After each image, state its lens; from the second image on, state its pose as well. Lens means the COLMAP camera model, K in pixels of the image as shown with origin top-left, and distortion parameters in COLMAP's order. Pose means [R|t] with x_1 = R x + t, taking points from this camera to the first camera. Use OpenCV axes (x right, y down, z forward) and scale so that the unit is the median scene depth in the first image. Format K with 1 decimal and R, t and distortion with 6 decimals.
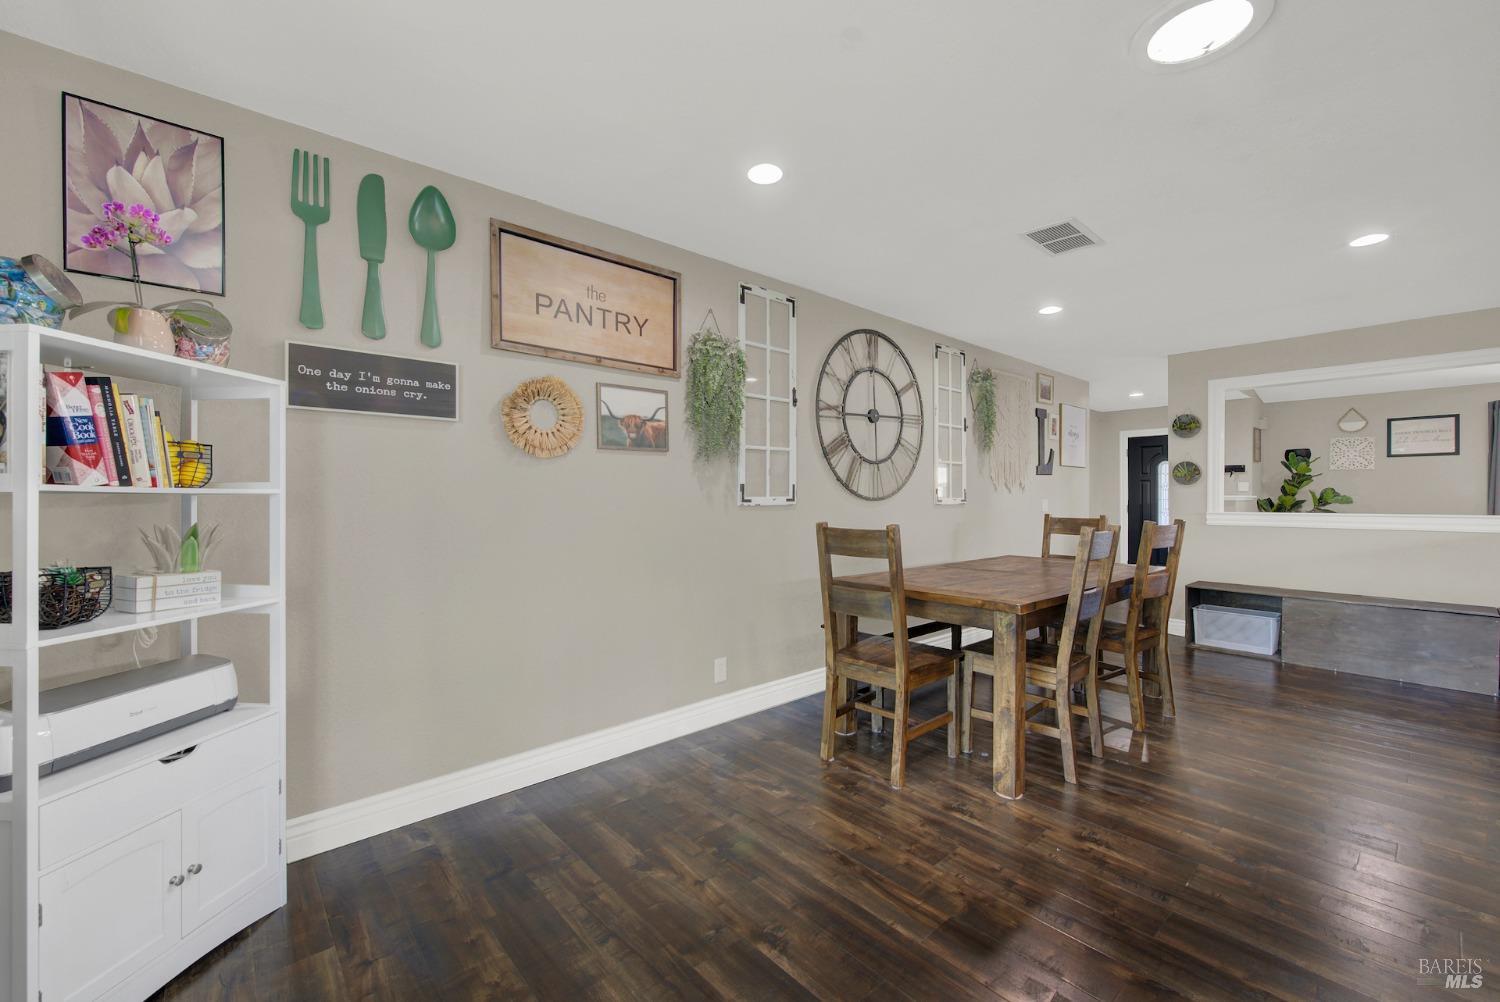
lens RADIAL K [[610.4, 0, 750.8], [0, 610.4, 501.3], [0, 0, 1]] dist [0.006123, -0.003642]
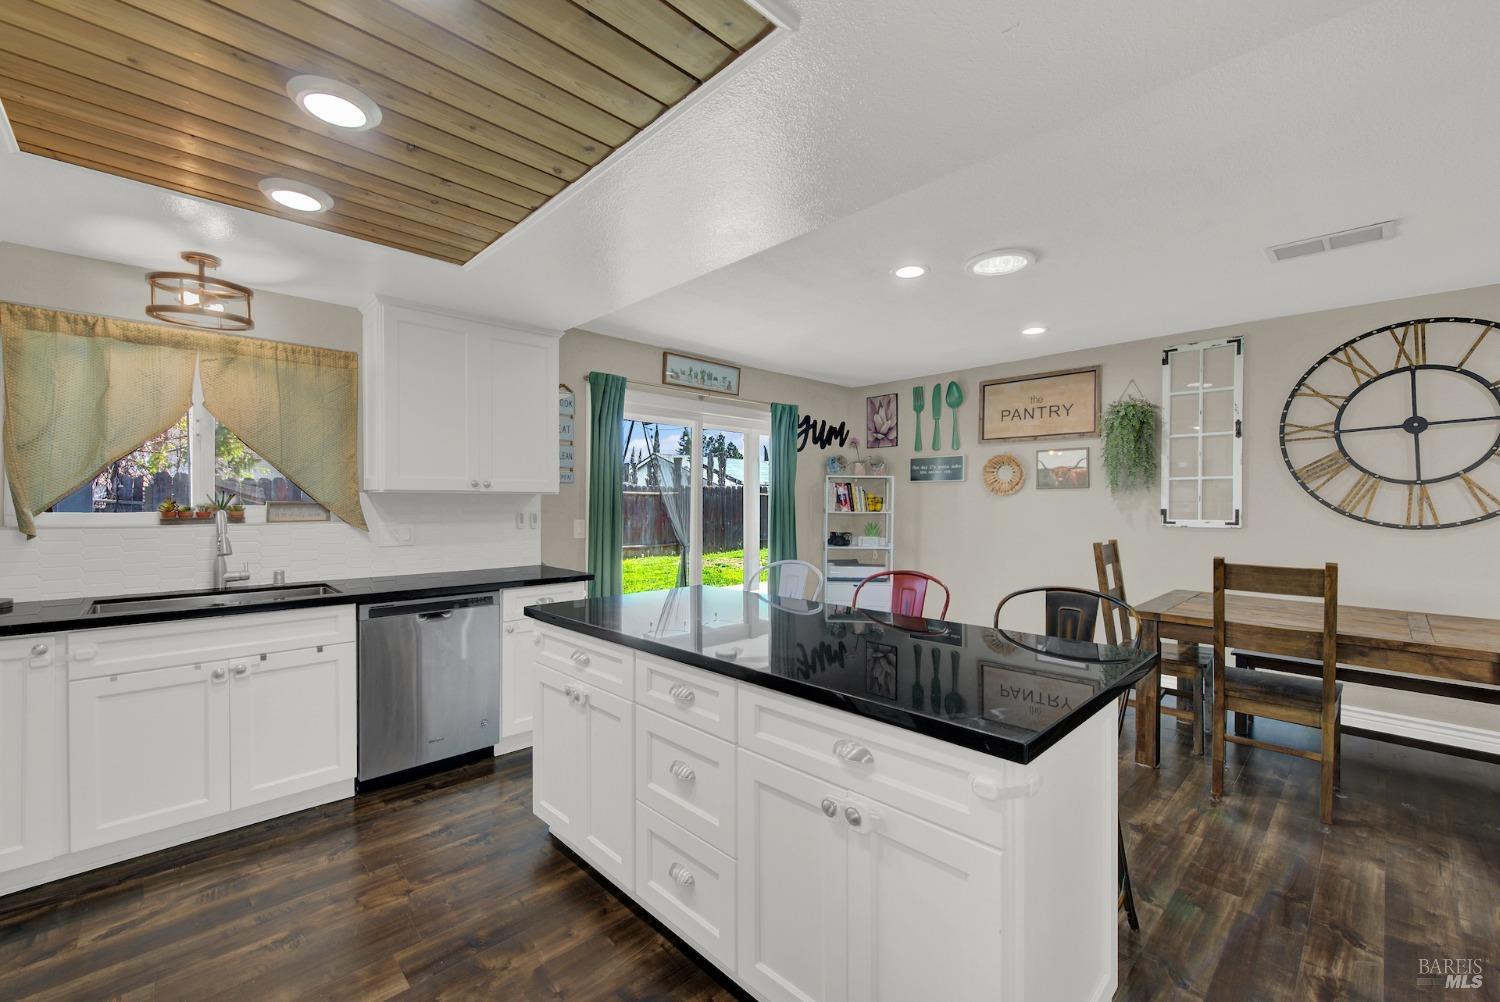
lens RADIAL K [[610.4, 0, 757.7], [0, 610.4, 507.2], [0, 0, 1]] dist [0.006123, -0.003642]
pose [[0.047501, 0.010824, -0.998813, 1.251765], [-0.009866, 0.999898, 0.010367, -0.038740], [0.998822, 0.009362, 0.047603, 0.113369]]
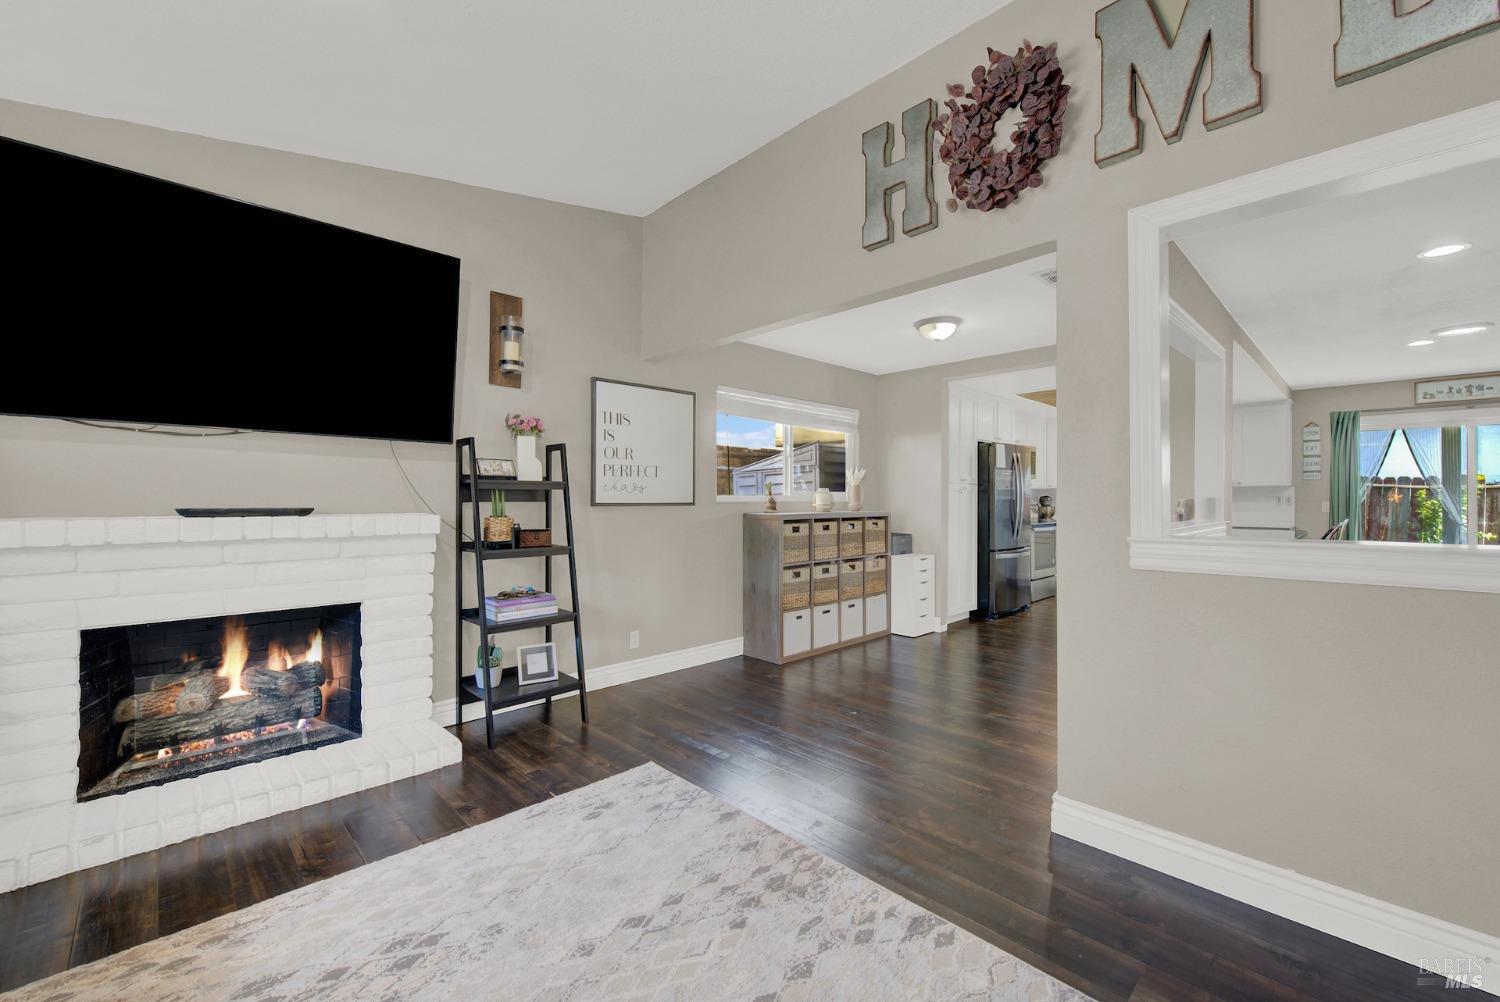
lens RADIAL K [[610.4, 0, 756.3], [0, 610.4, 497.4], [0, 0, 1]] dist [0.006123, -0.003642]
pose [[-0.998677, -0.000484, -0.051417, 2.042083], [-0.000599, 0.999997, 0.002220, -0.012945], [0.051416, 0.002248, -0.998675, 1.814839]]
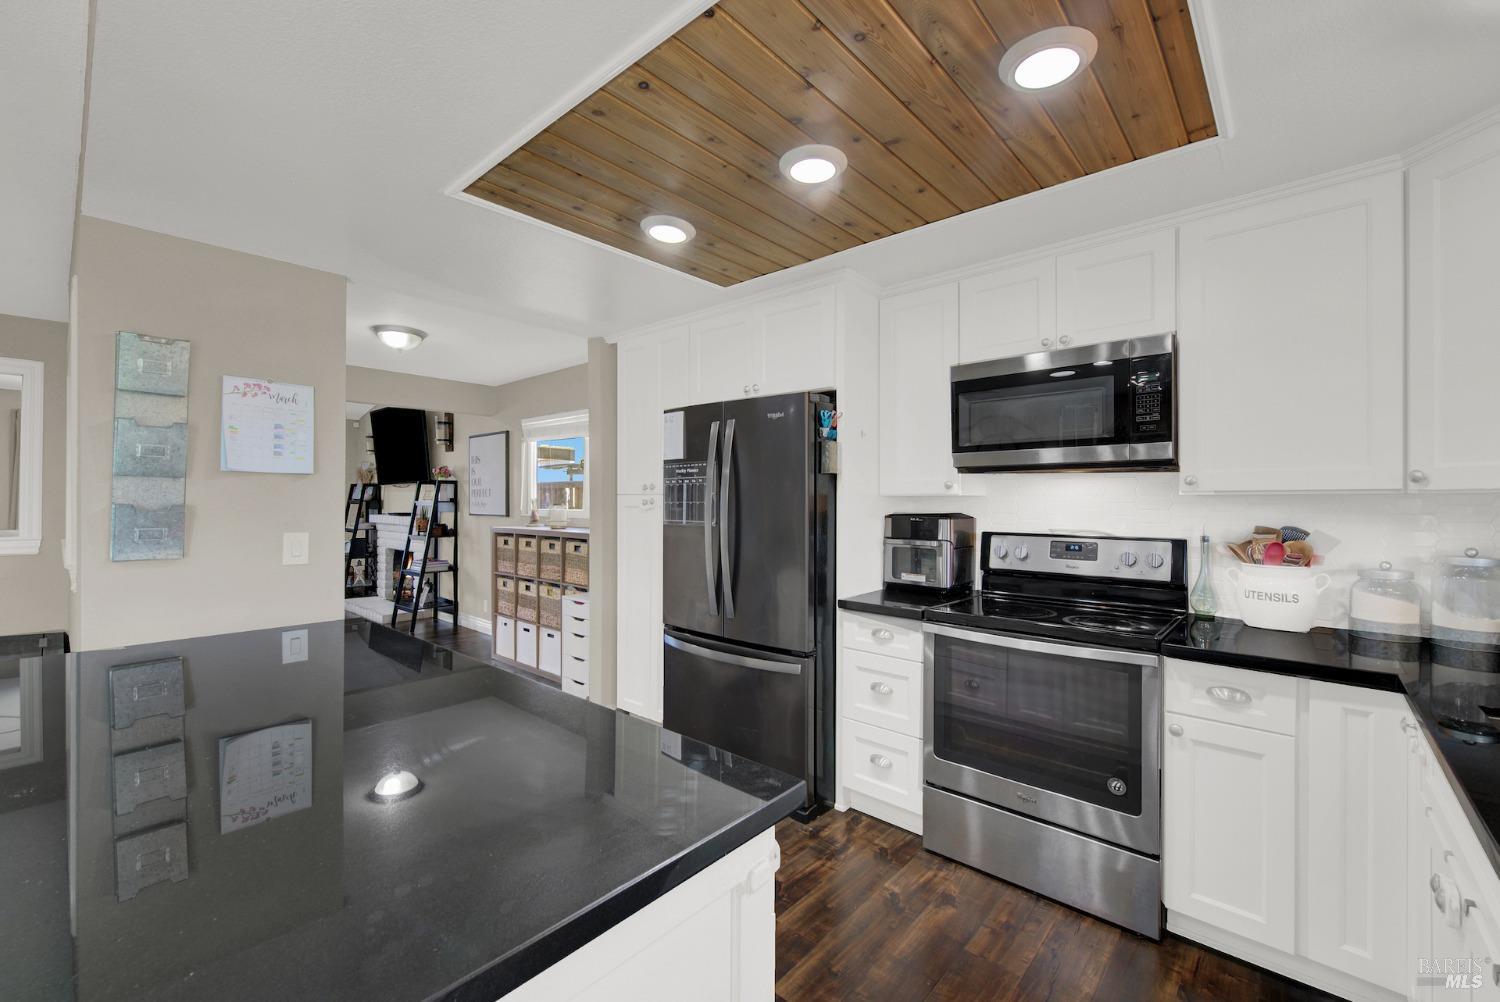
lens RADIAL K [[610.4, 0, 764.1], [0, 610.4, 499.1], [0, 0, 1]] dist [0.006123, -0.003642]
pose [[-0.135120, 0.001866, 0.990828, 0.215893], [0.001528, 0.999997, -0.001675, -0.040774], [-0.990828, 0.001288, -0.135122, -0.085708]]
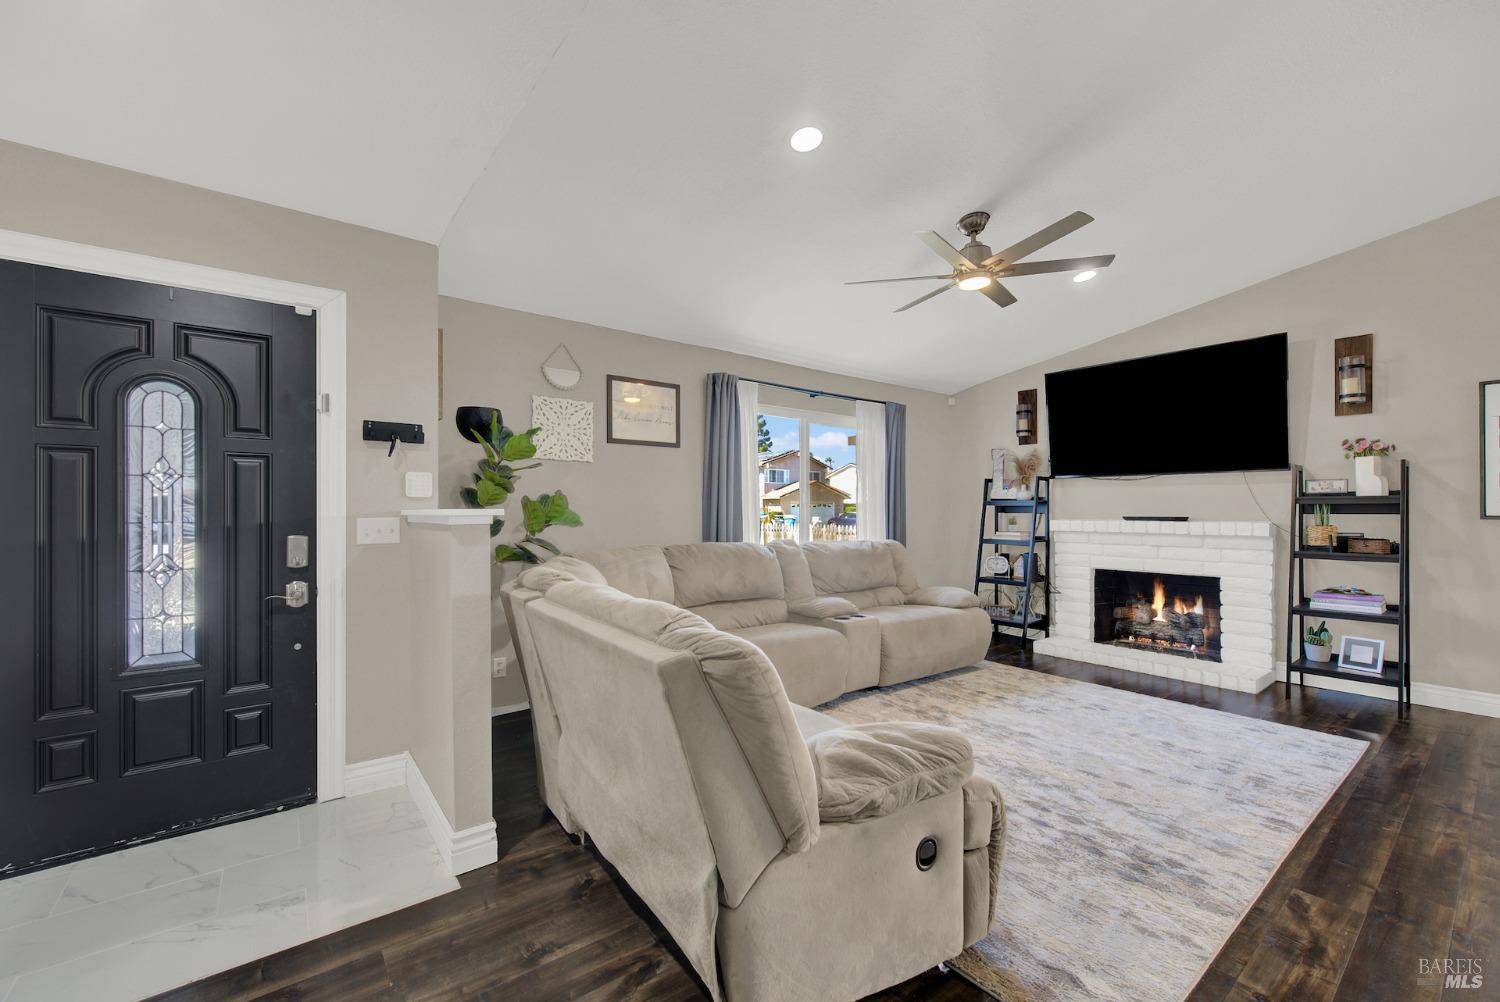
lens RADIAL K [[610.4, 0, 757.5], [0, 610.4, 507.6], [0, 0, 1]] dist [0.006123, -0.003642]
pose [[0.056786, 0.006897, 0.998363, 1.094606], [0.006544, 0.999952, -0.007280, -0.014857], [-0.998365, 0.006946, 0.056738, 1.871405]]
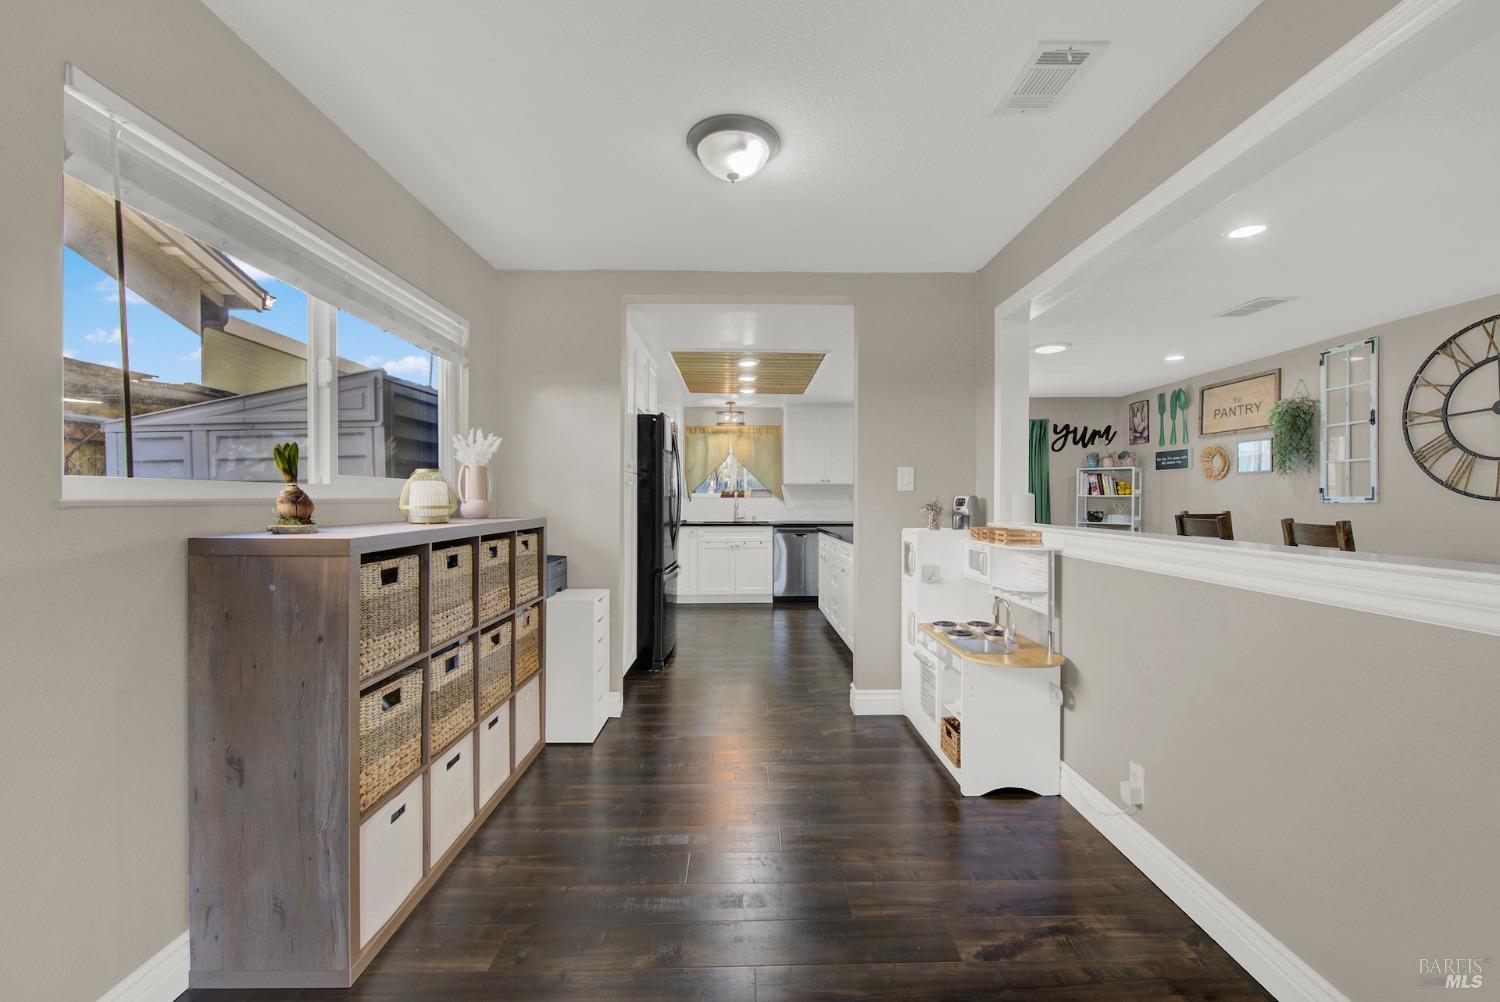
lens RADIAL K [[610.4, 0, 758.0], [0, 610.4, 501.5], [0, 0, 1]] dist [0.006123, -0.003642]
pose [[-0.643779, 0.004122, -0.765201, 2.073003], [-0.004311, 0.999950, 0.009013, -0.004034], [0.765200, 0.009101, -0.643729, 0.949939]]
